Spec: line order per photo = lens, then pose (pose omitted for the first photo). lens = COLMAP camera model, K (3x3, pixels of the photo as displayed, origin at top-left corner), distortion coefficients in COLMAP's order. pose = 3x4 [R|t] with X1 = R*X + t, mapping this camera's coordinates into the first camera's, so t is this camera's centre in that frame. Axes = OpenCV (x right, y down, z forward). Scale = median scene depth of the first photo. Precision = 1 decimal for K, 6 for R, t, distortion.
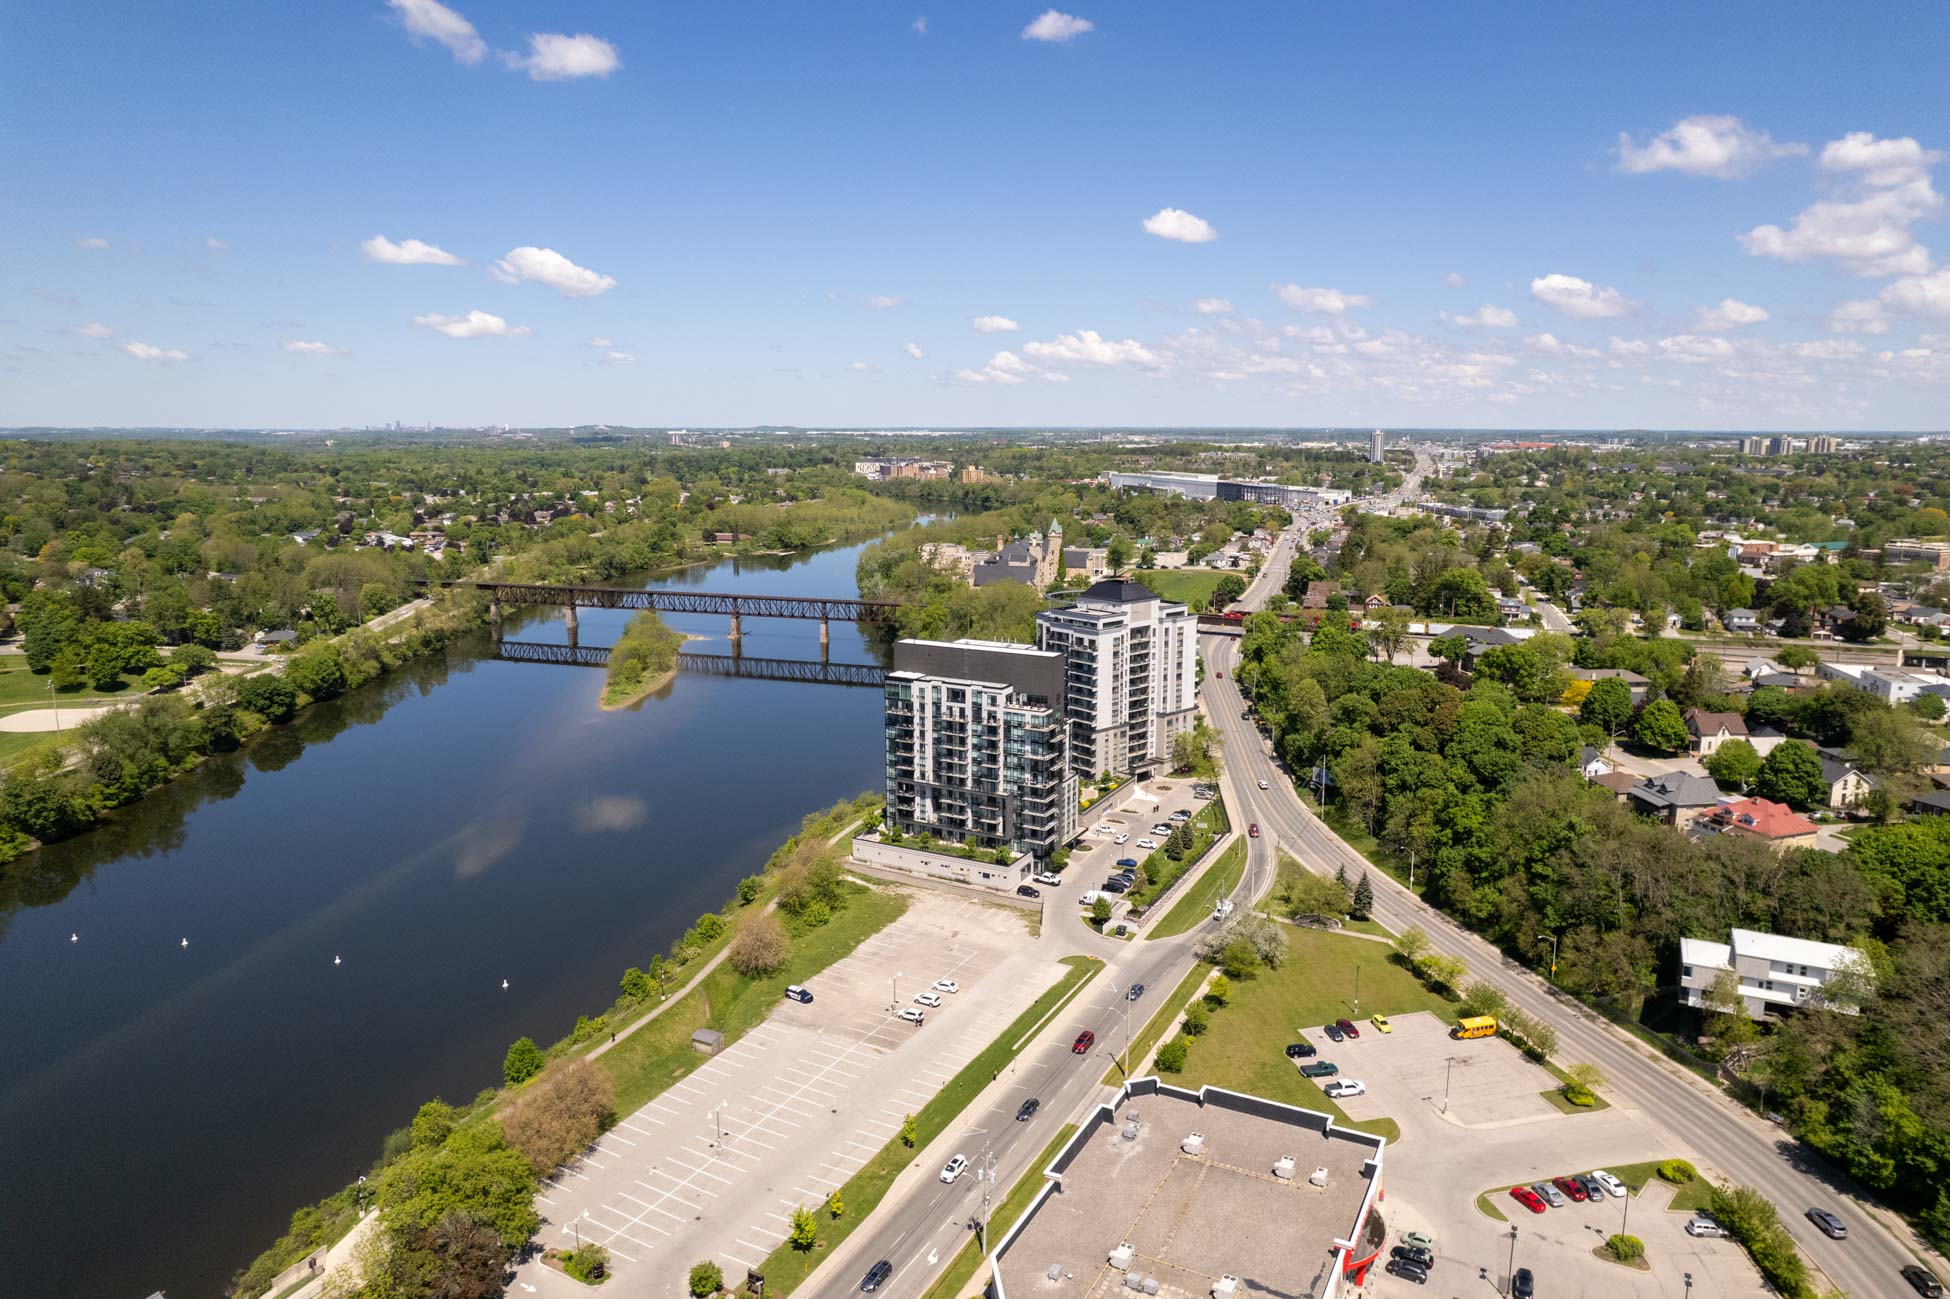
lens RADIAL K [[1252.5, 0, 975.0], [0, 1252.5, 649.5], [0, 0, 1]] dist [-0.086350, 0.080758]
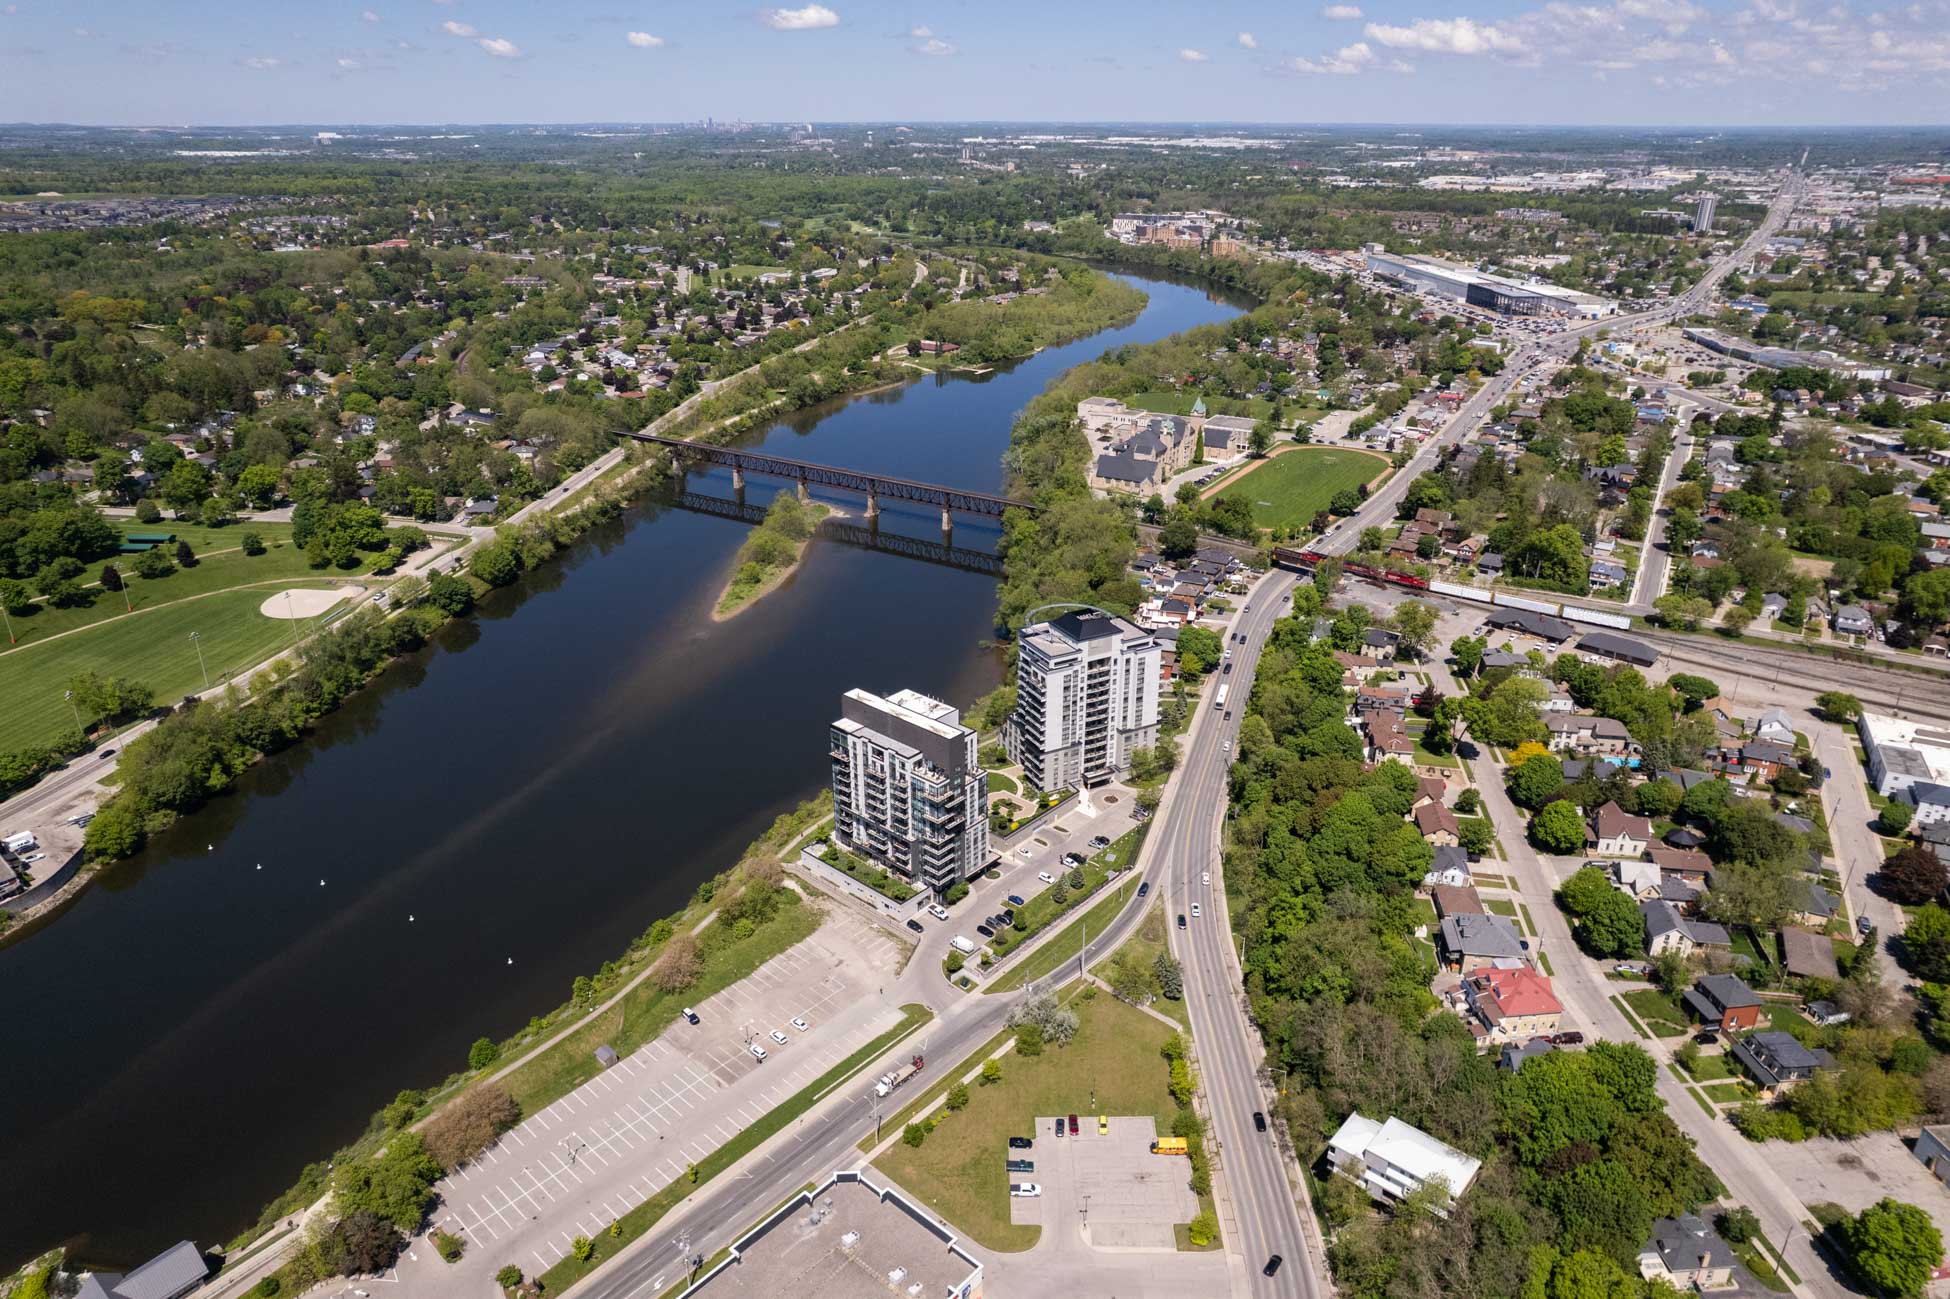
lens RADIAL K [[1252.5, 0, 975.0], [0, 1252.5, 649.5], [0, 0, 1]] dist [-0.086350, 0.080758]
pose [[0.970850, 0.094217, -0.220395, 0.323265], [-0.041231, 0.971444, 0.233660, -0.337581], [0.236116, -0.217762, 0.947011, -0.084999]]
